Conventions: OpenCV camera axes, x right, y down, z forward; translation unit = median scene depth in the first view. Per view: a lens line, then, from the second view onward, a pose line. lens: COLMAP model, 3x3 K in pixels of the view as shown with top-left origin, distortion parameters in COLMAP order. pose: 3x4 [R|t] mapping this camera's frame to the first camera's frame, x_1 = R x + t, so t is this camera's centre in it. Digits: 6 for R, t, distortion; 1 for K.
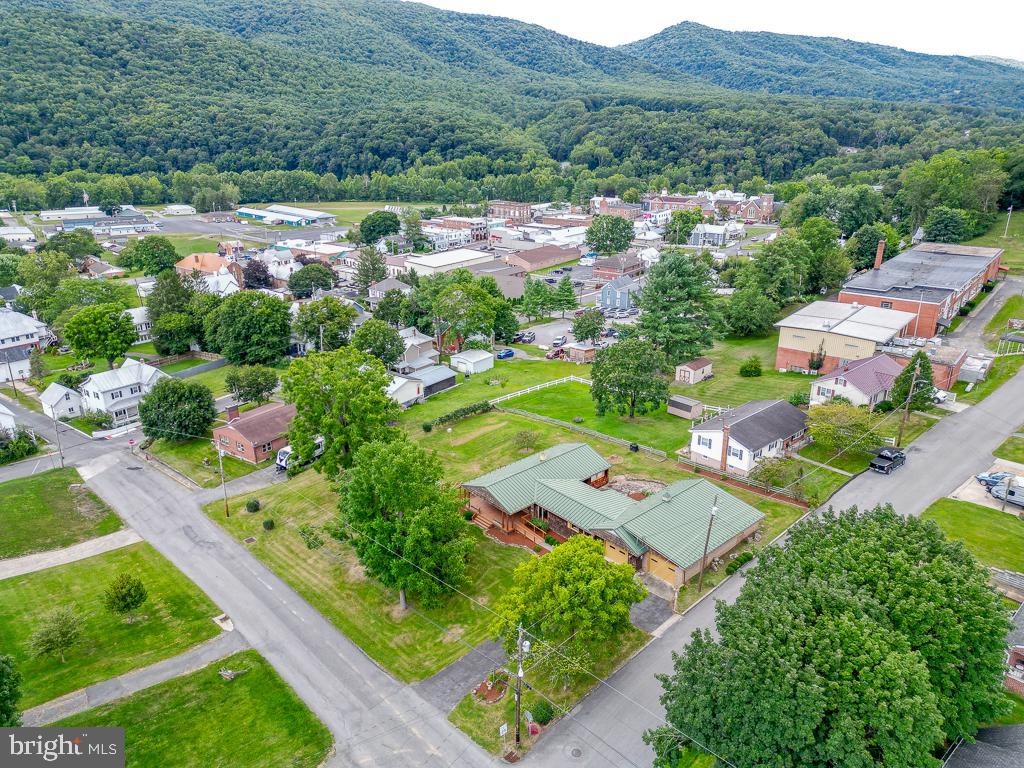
lens RADIAL K [[728.8, 0, 512.0], [0, 728.8, 384.0], [0, 0, 1]] dist [0.104177, -0.081178]
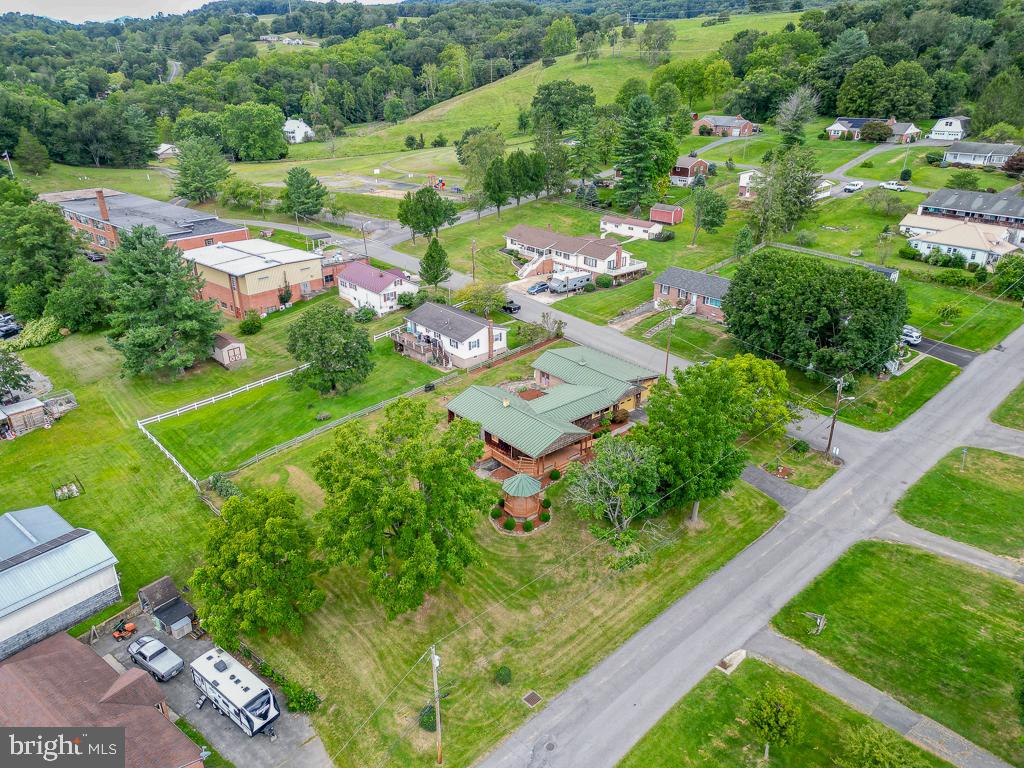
lens RADIAL K [[728.8, 0, 512.0], [0, 728.8, 384.0], [0, 0, 1]] dist [0.104177, -0.081178]
pose [[0.006757, -0.396804, 0.917878, -0.583190], [0.338534, 0.864606, 0.371282, -0.195657], [-0.940930, 0.308225, 0.140174, 0.574767]]
